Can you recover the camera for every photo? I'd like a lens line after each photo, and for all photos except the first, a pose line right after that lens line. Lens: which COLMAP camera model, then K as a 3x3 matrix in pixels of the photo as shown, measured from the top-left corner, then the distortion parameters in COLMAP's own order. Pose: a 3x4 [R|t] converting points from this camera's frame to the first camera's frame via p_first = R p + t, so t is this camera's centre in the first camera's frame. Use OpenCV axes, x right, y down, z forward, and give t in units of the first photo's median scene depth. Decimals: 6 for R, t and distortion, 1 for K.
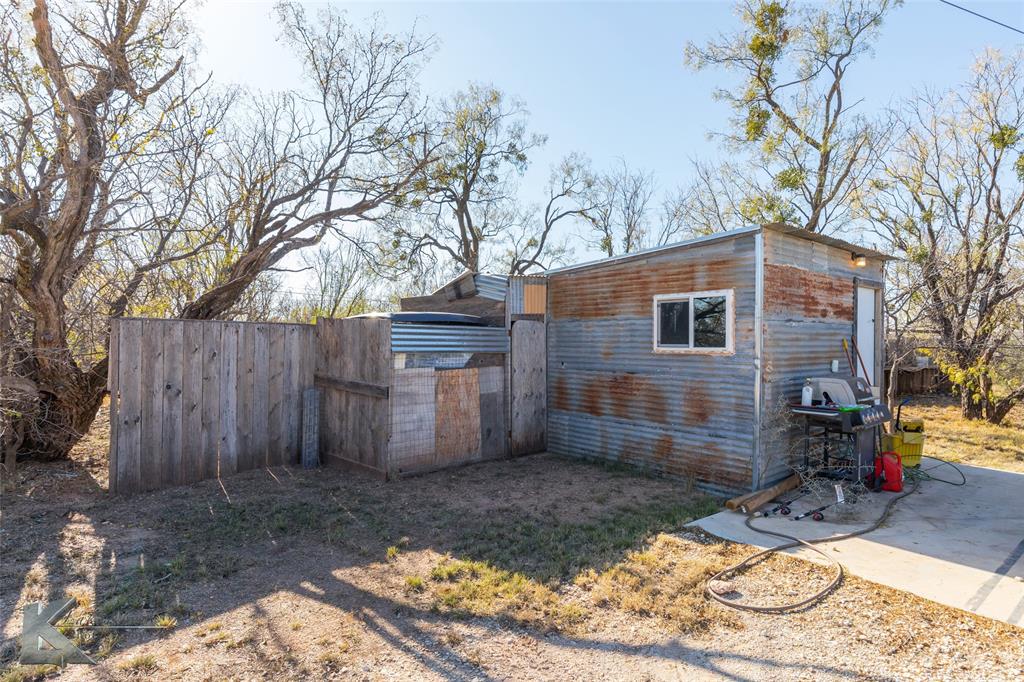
lens RADIAL K [[556.9, 0, 511.3], [0, 556.9, 347.2], [0, 0, 1]] dist [0.006021, 0.000455]
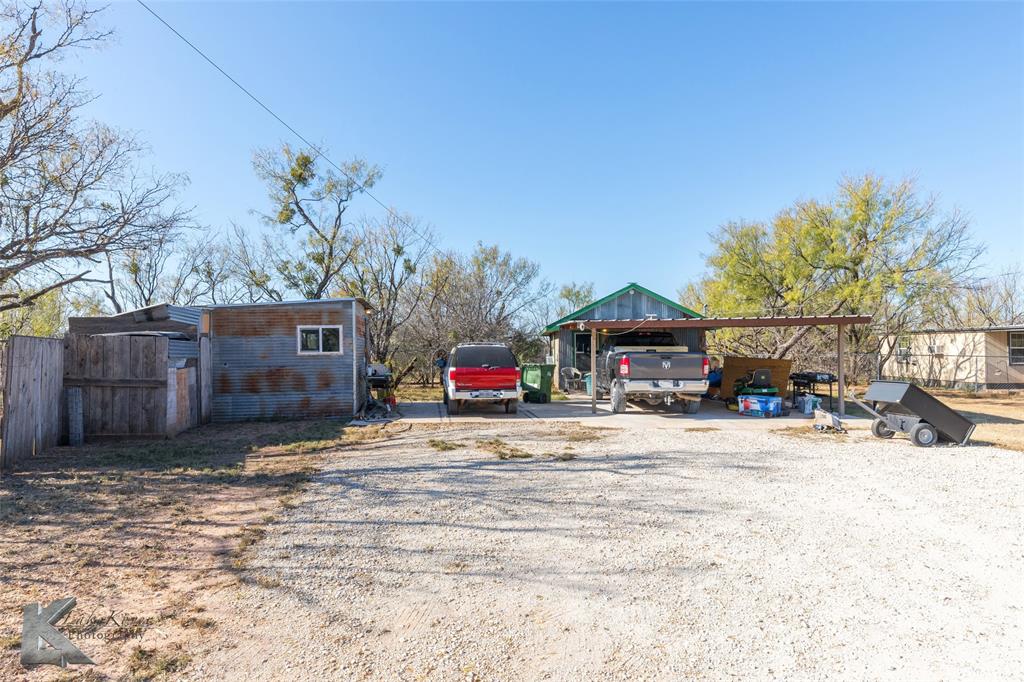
lens RADIAL K [[556.9, 0, 511.9], [0, 556.9, 342.0], [0, 0, 1]] dist [0.006021, 0.000455]
pose [[0.513910, 0.000935, 0.857843, -0.936243], [0.024314, 0.999582, -0.015655, 0.011225], [-0.857499, 0.028903, 0.513673, -0.574782]]
